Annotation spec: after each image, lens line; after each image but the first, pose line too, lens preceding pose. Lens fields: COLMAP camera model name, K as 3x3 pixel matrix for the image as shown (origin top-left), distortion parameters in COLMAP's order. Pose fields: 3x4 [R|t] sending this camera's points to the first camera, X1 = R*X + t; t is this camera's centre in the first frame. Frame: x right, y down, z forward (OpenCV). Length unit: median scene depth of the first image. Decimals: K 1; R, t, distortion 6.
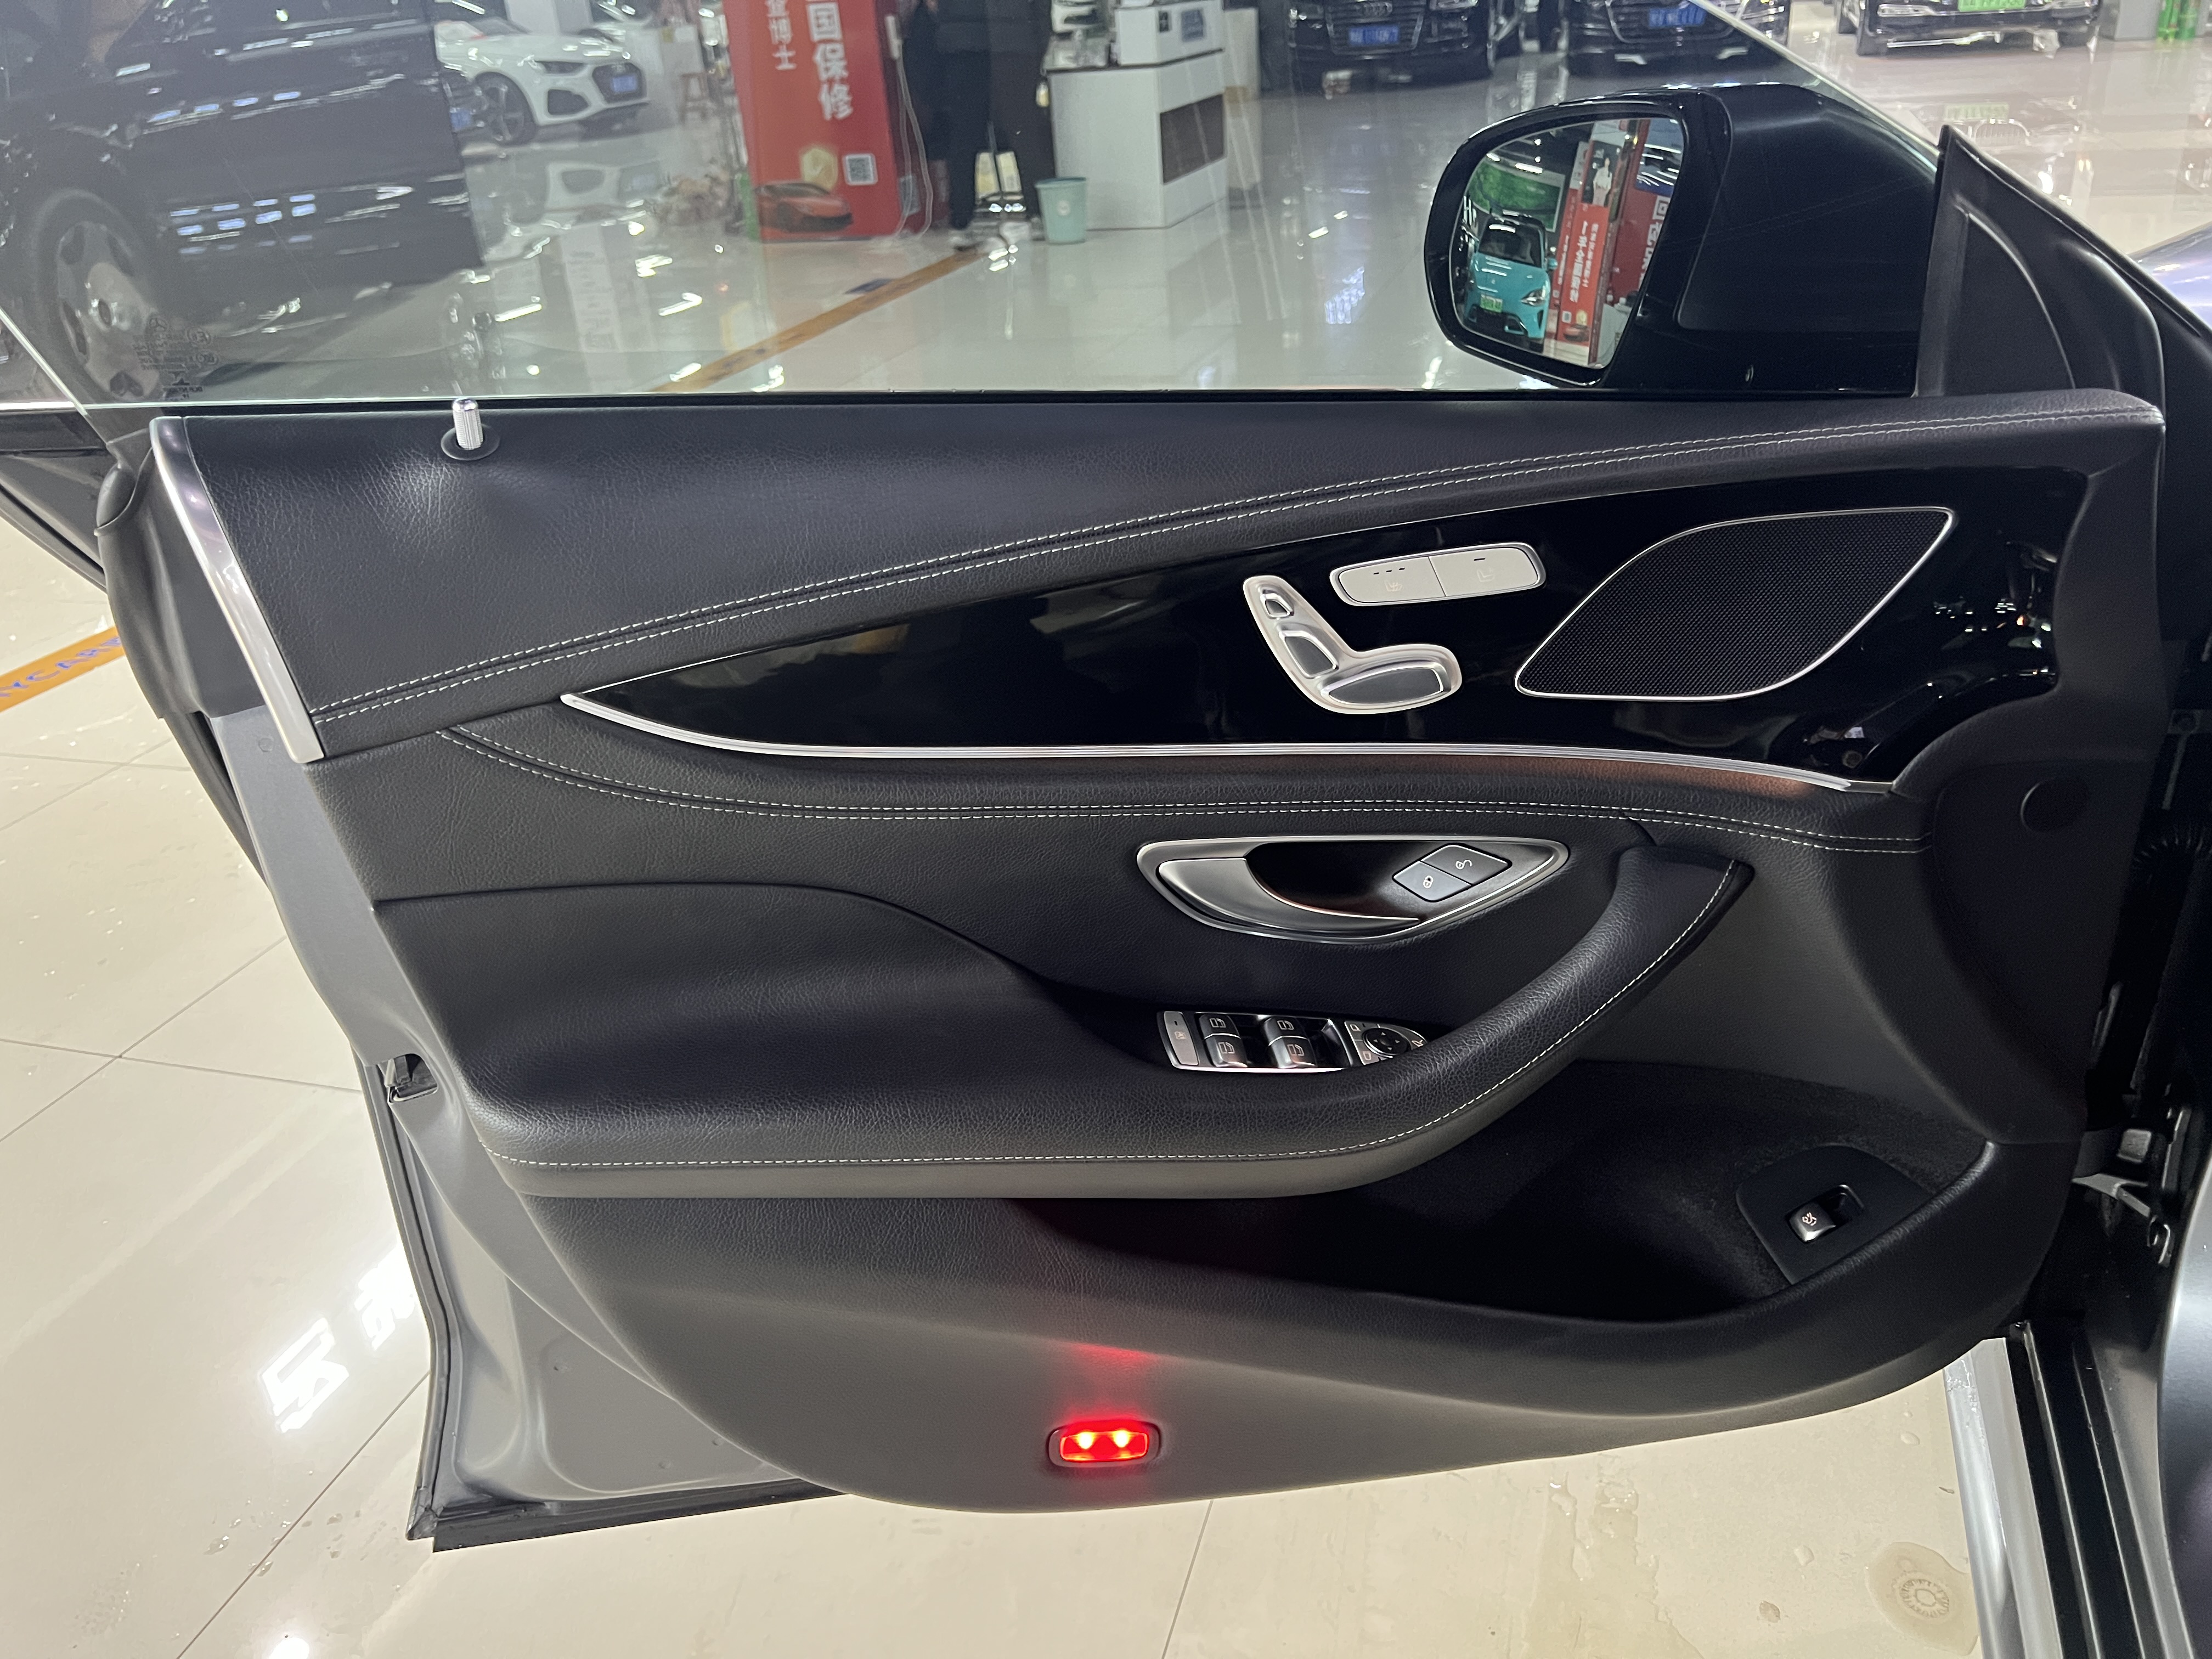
lens RADIAL K [[1646.5, 0, 1117.0], [0, 1646.5, 832.3], [0, 0, 1]] dist [0.039203, -0.044262]
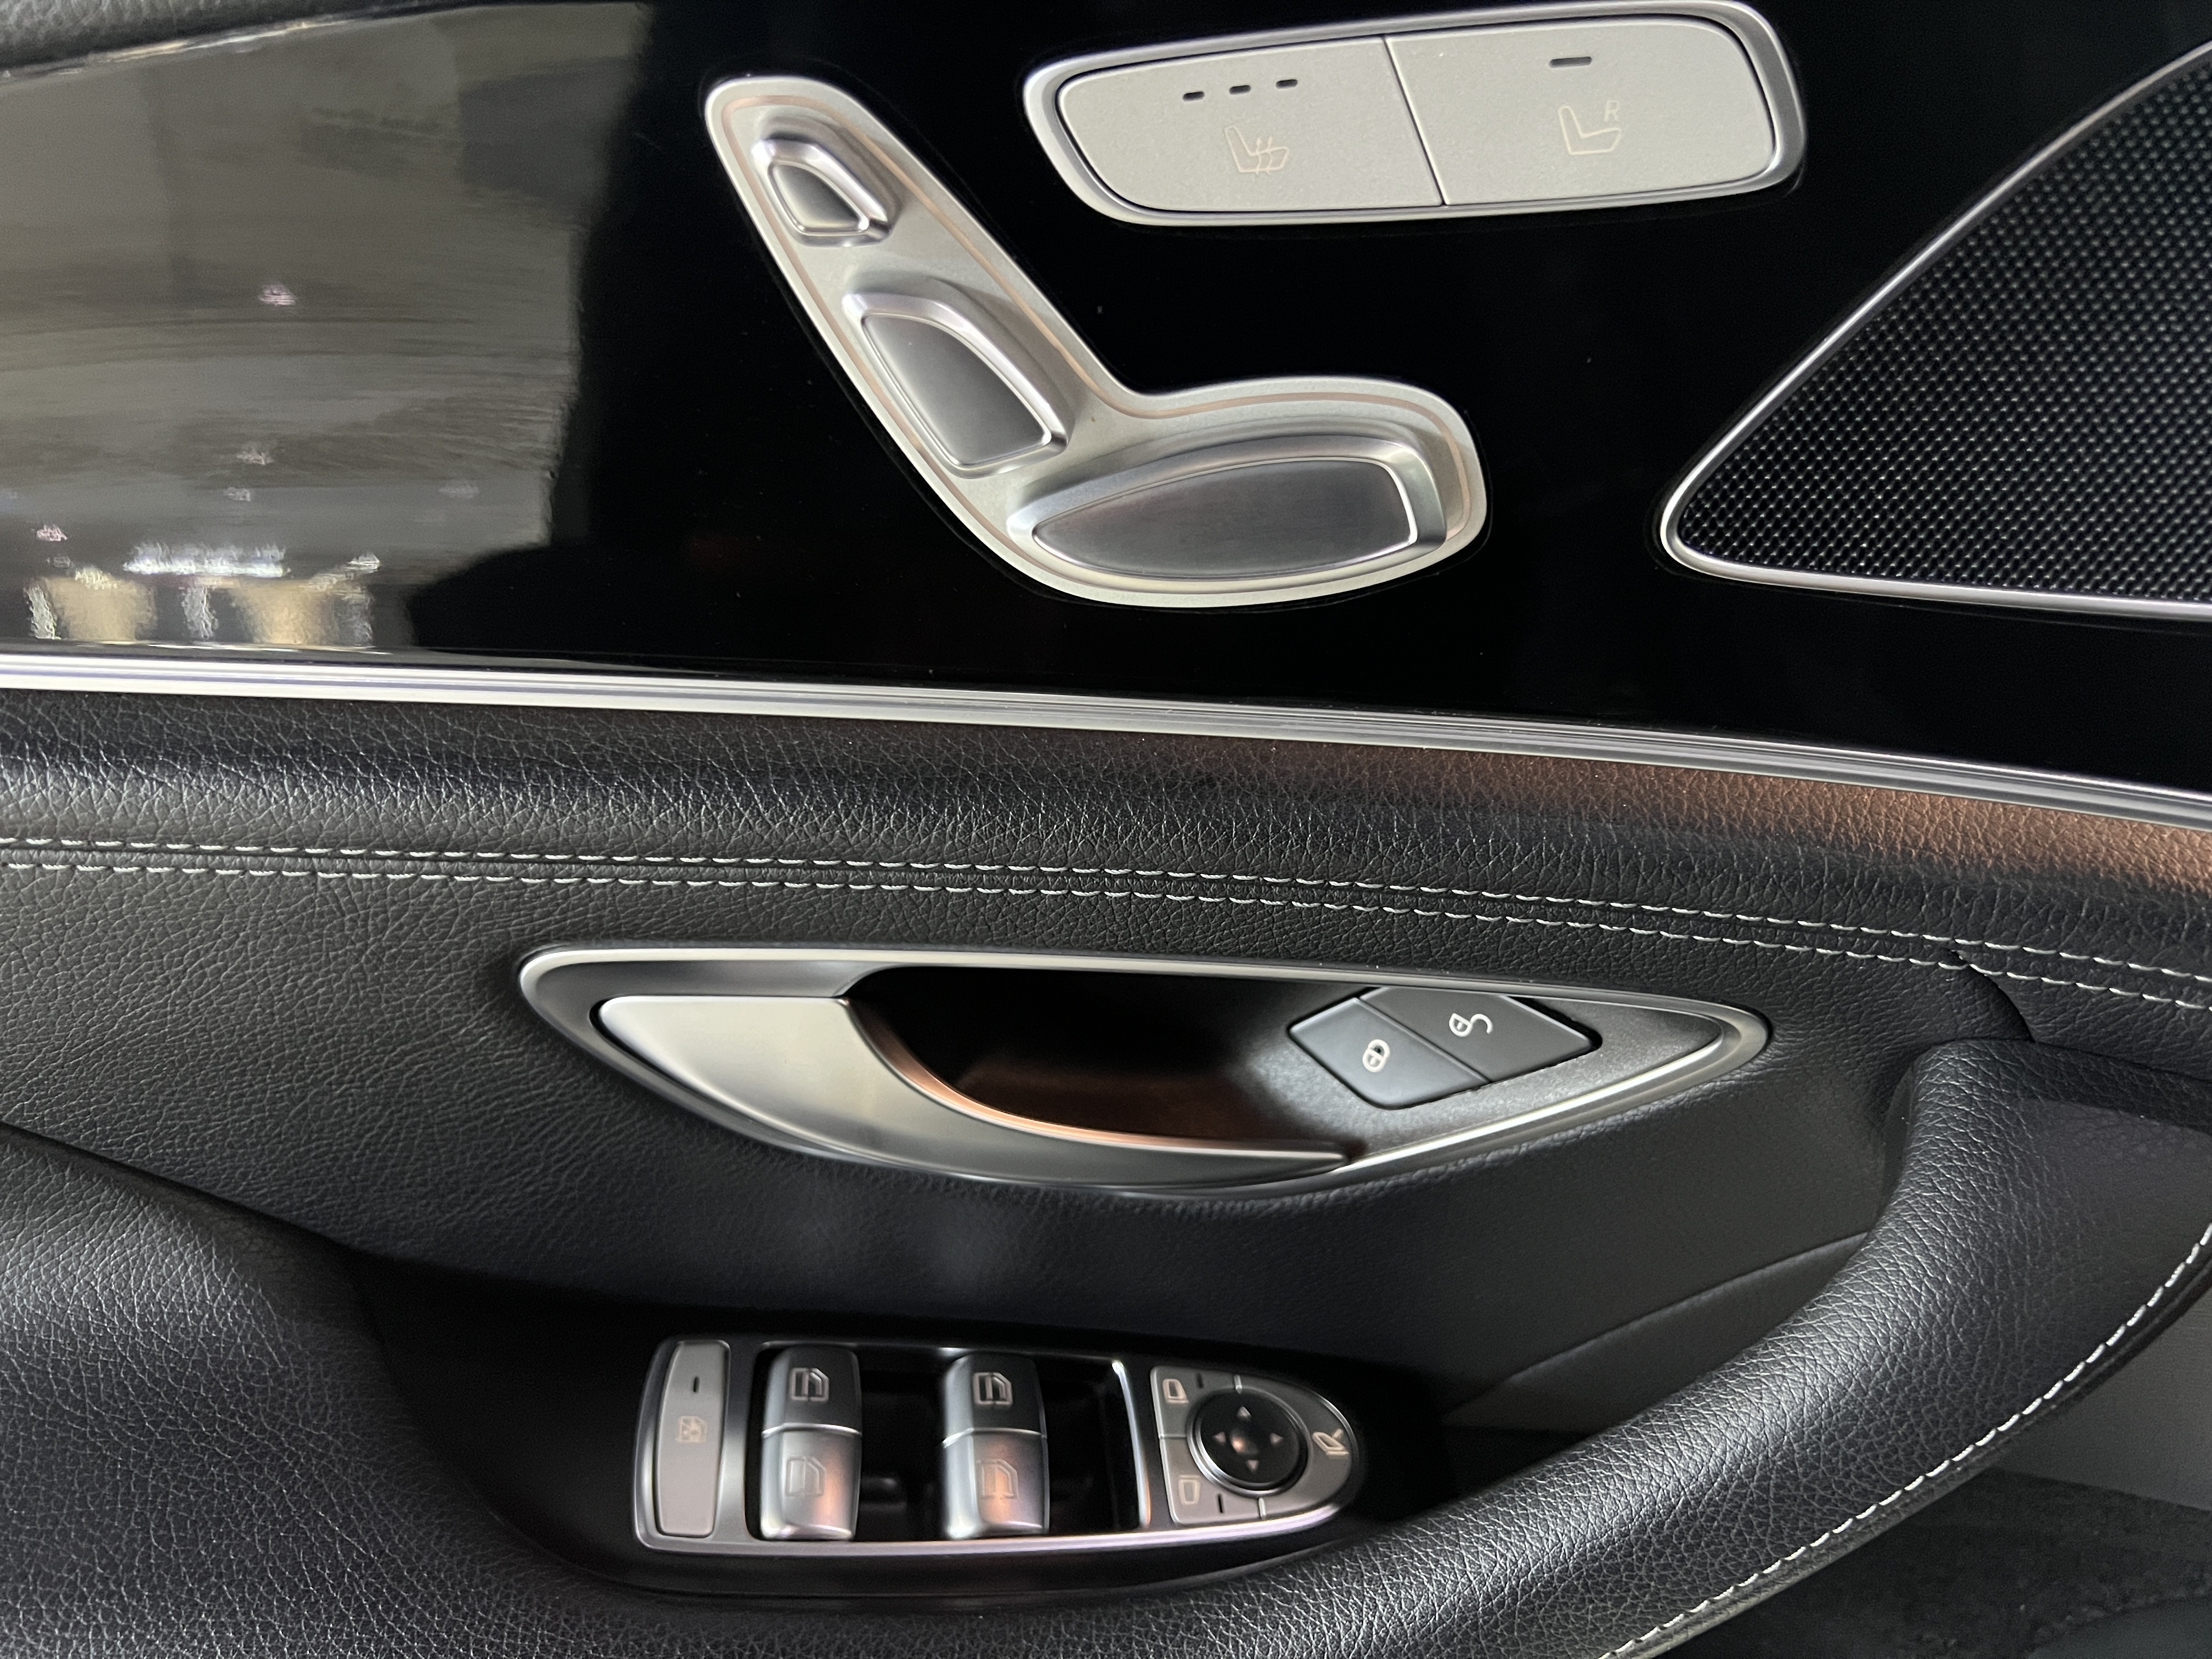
lens RADIAL K [[1646.5, 0, 1109.1], [0, 1646.5, 824.6], [0, 0, 1]] dist [0.039203, -0.044262]
pose [[0.997271, 0.061857, -0.040296, 0.146915], [-0.059398, 0.996453, 0.059607, -0.046452], [0.043840, -0.057051, 0.997408, 0.652630]]
